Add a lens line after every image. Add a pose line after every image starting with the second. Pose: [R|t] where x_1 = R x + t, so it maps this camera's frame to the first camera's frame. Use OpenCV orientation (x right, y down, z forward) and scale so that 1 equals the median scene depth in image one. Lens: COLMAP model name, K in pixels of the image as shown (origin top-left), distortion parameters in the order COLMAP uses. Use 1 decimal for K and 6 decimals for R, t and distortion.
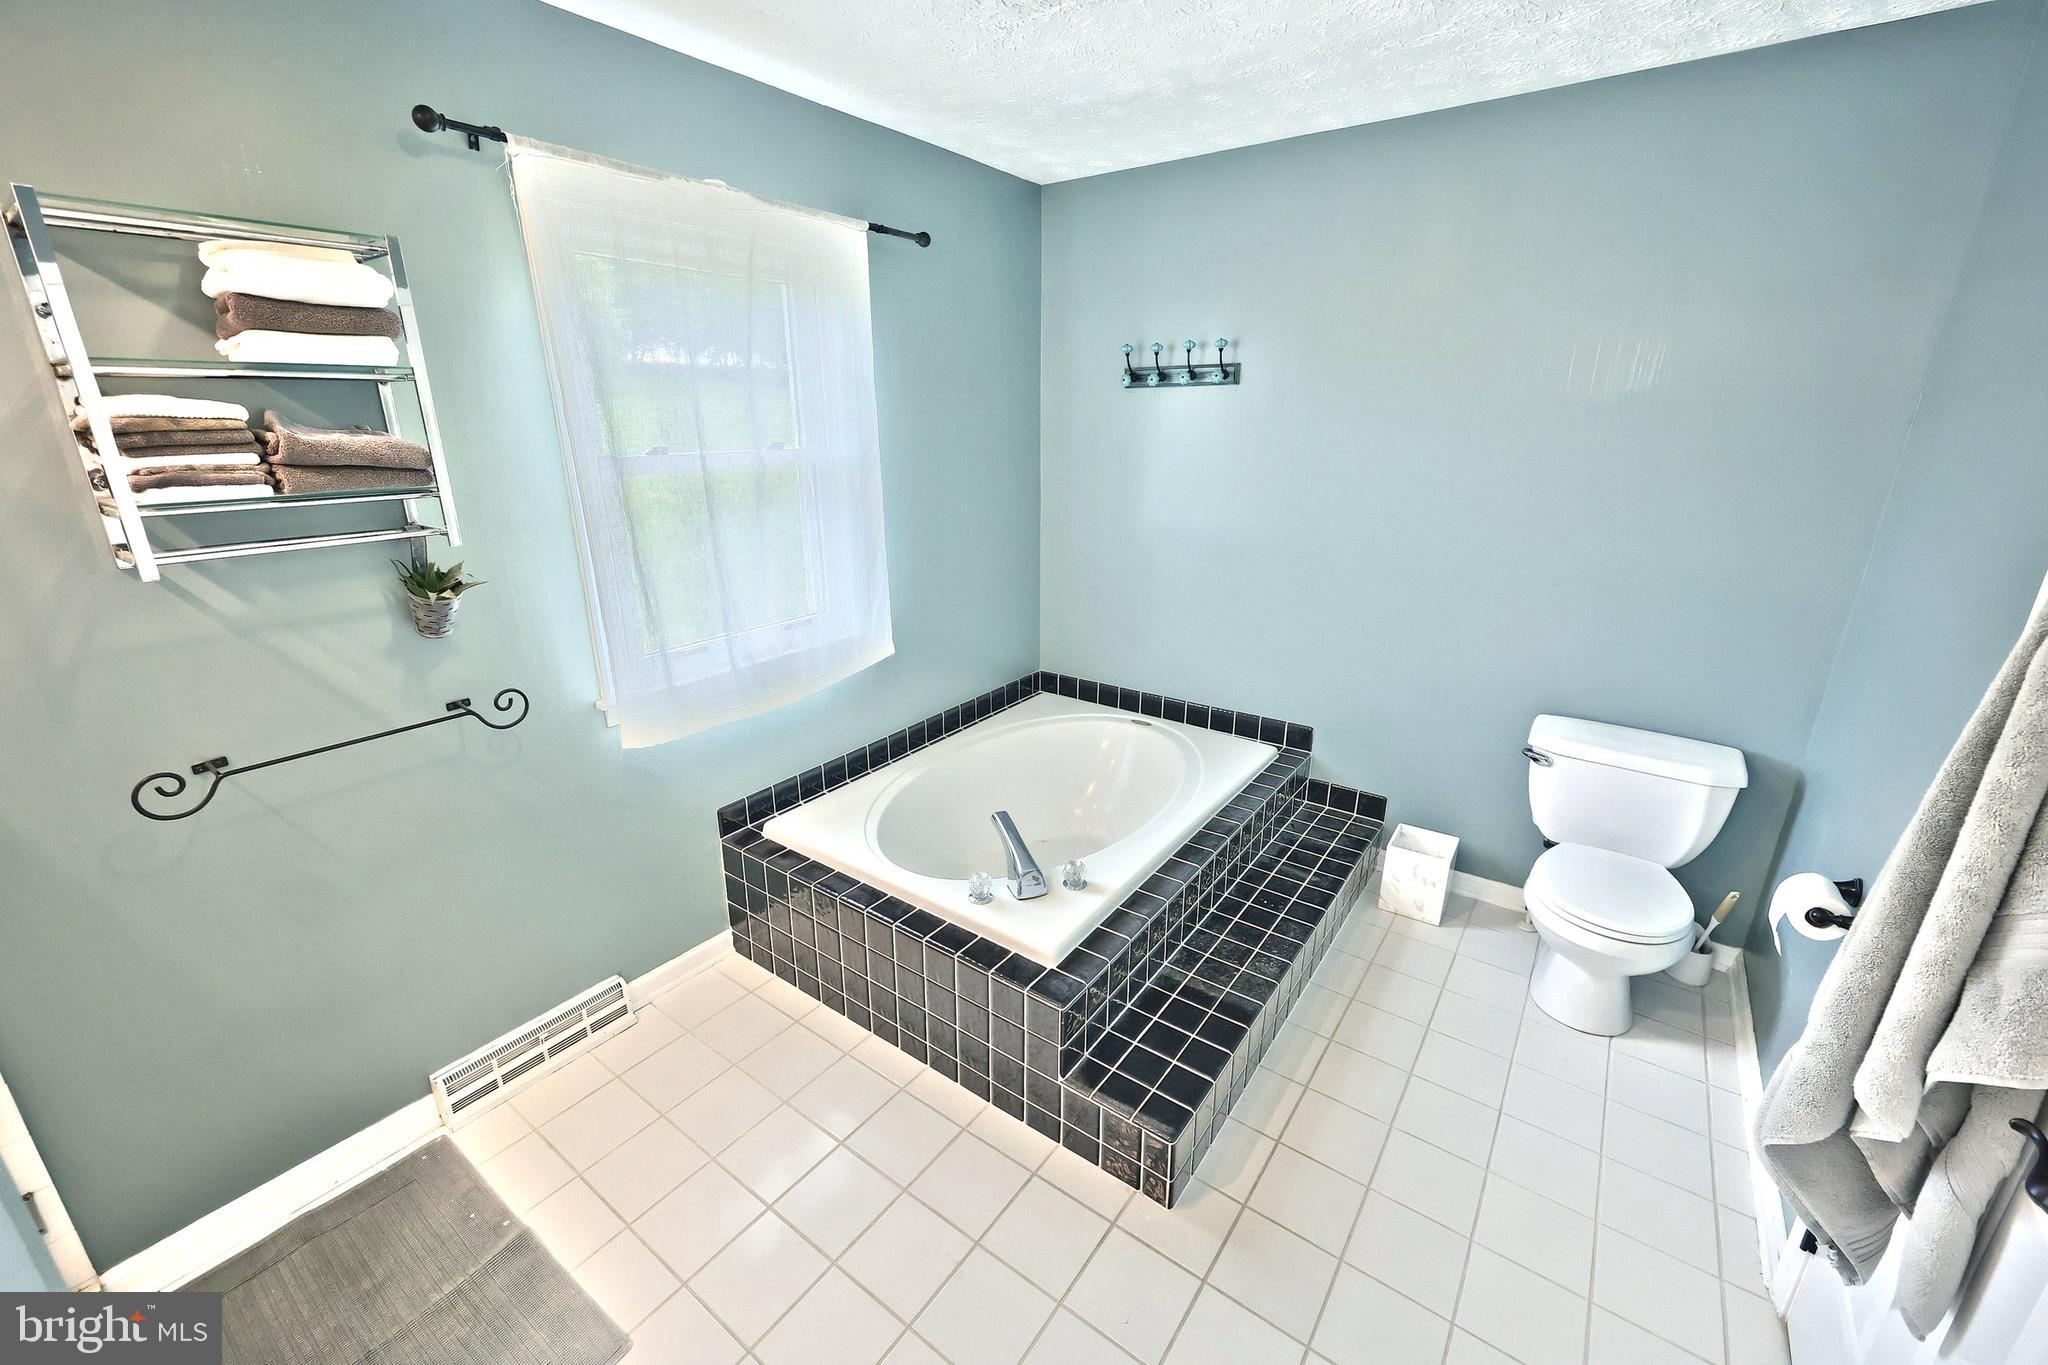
lens RADIAL K [[822.7, 0, 1014.1], [0, 822.7, 689.7], [0, 0, 1]] dist [0.000411, 0.000252]
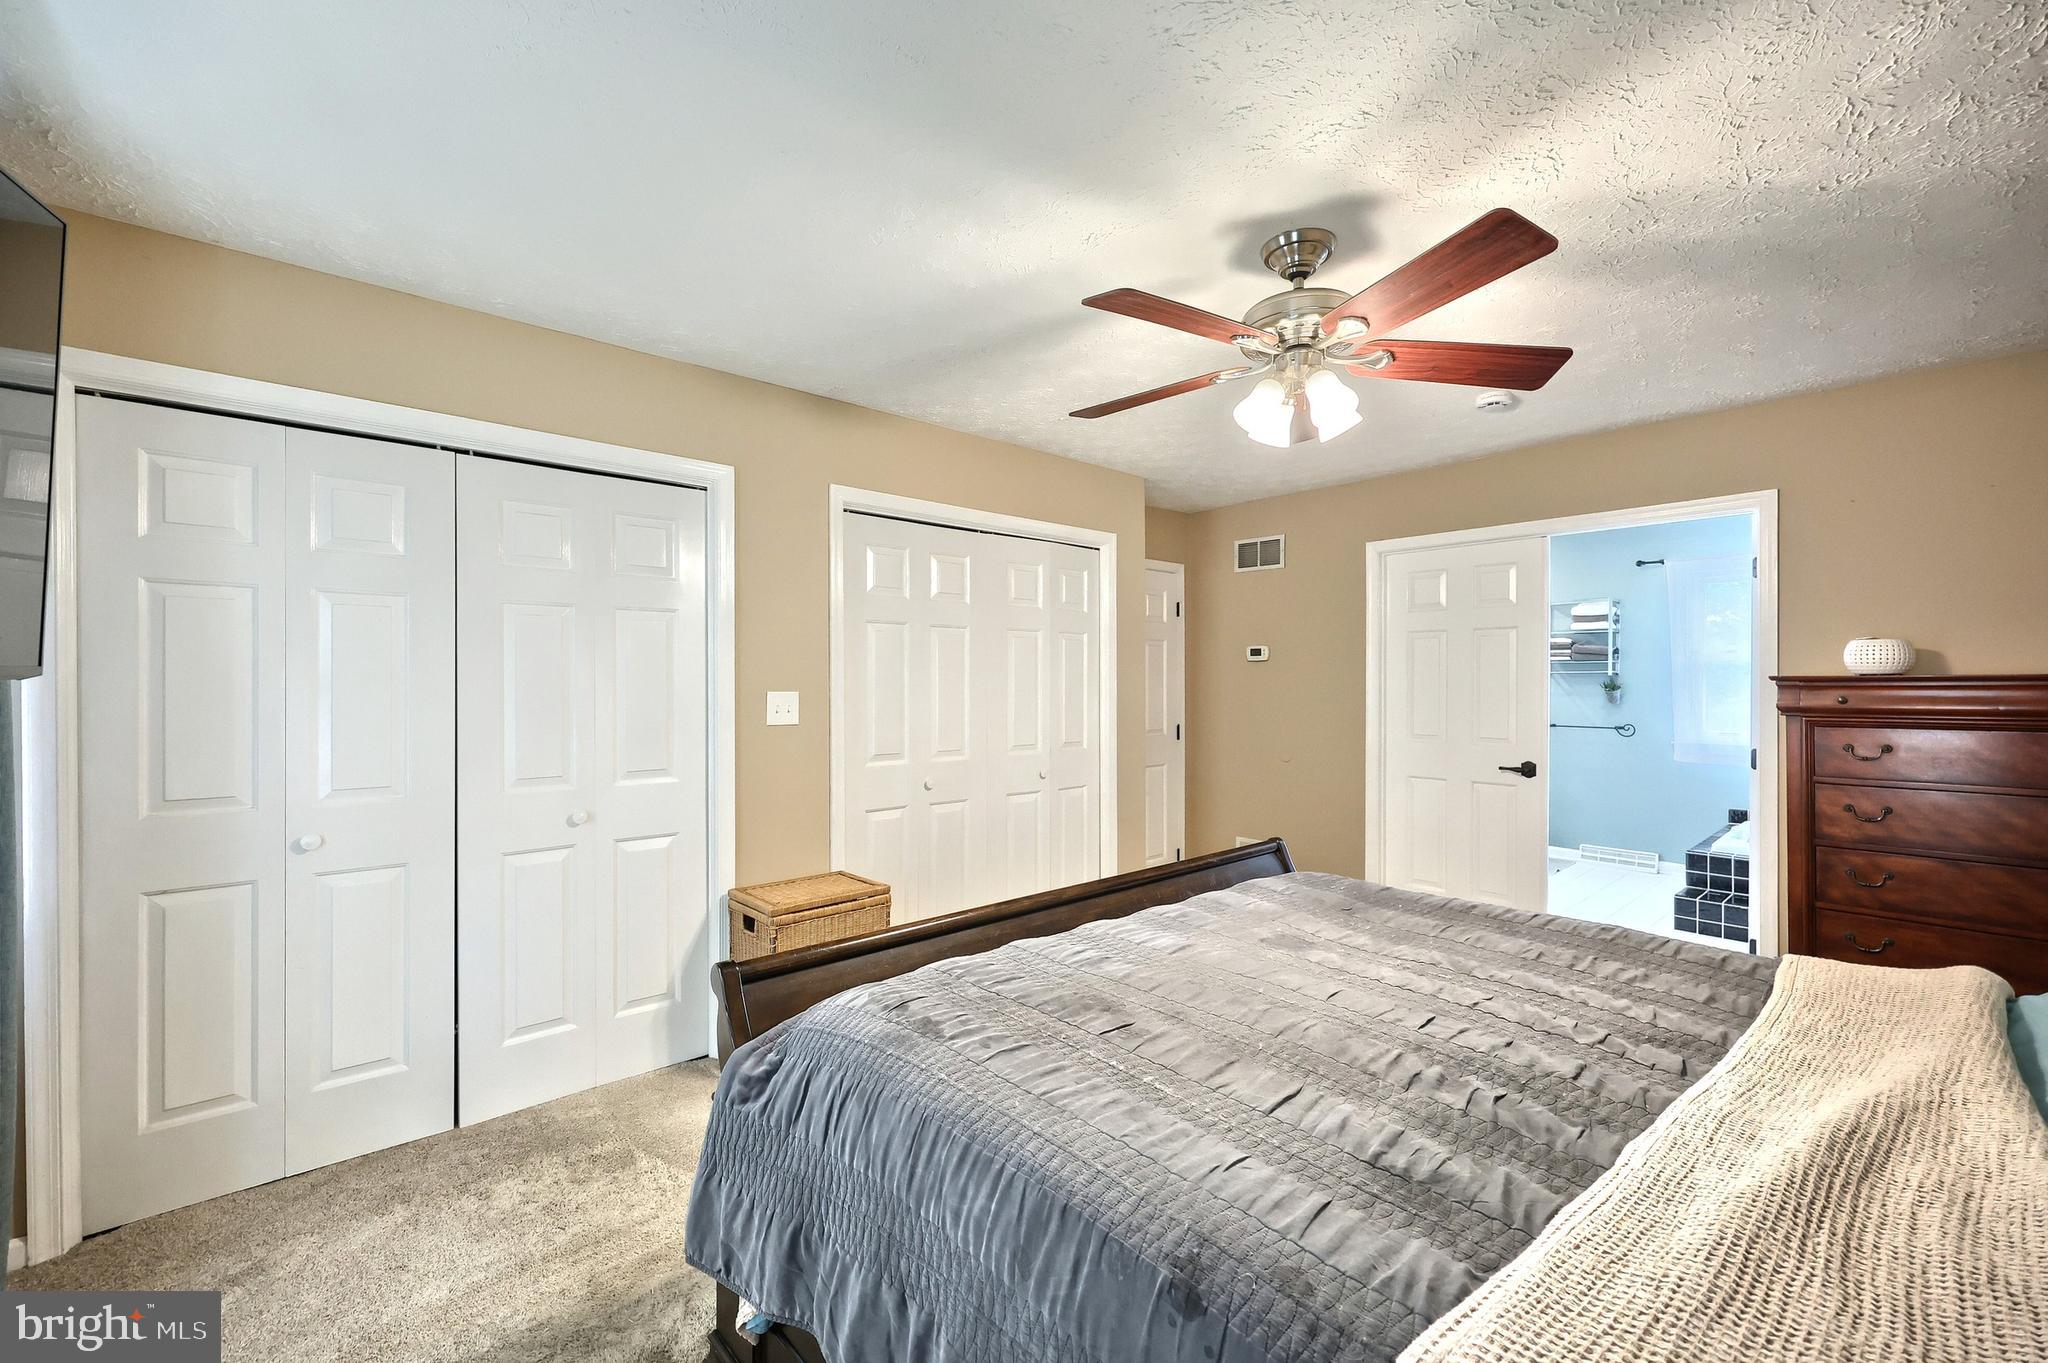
lens RADIAL K [[822.7, 0, 1014.1], [0, 822.7, 688.7], [0, 0, 1]] dist [0.000411, 0.000252]
pose [[-0.252424, 0.004136, -0.967608, 3.526496], [-0.300094, 0.950349, 0.082349, 0.374701], [0.919905, 0.311160, -0.238650, -0.517253]]
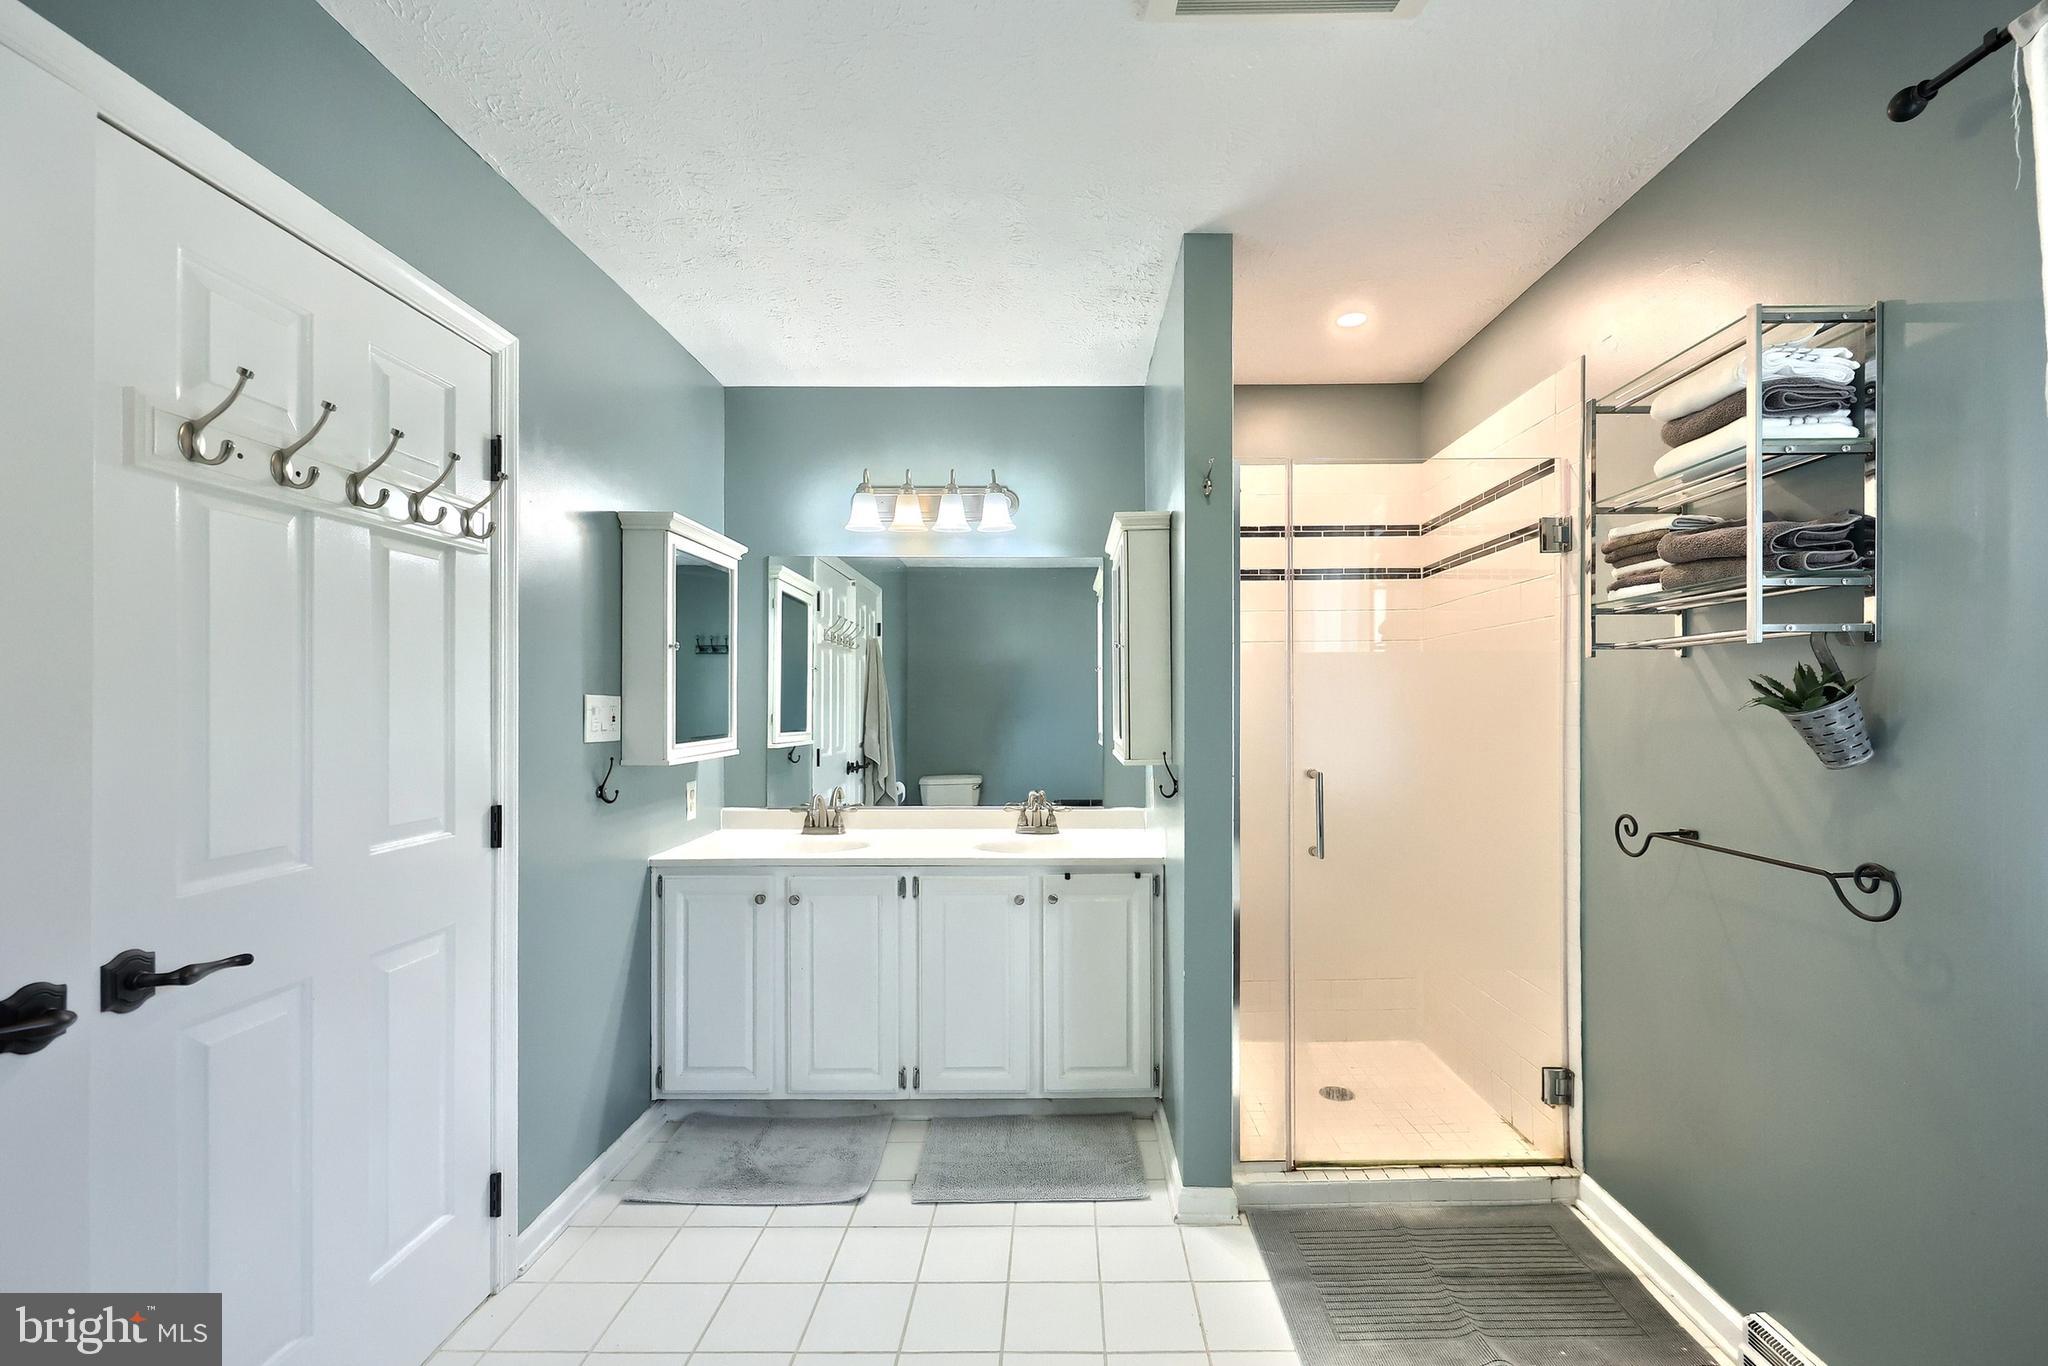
lens RADIAL K [[822.7, 0, 1014.1], [0, 822.7, 690.2], [0, 0, 1]] dist [0.000411, 0.000252]
pose [[-0.826676, 0.000935, -0.562678, 0.416149], [-0.173497, 0.950851, 0.256478, -0.222223], [0.535263, 0.309647, -0.785883, 1.324095]]
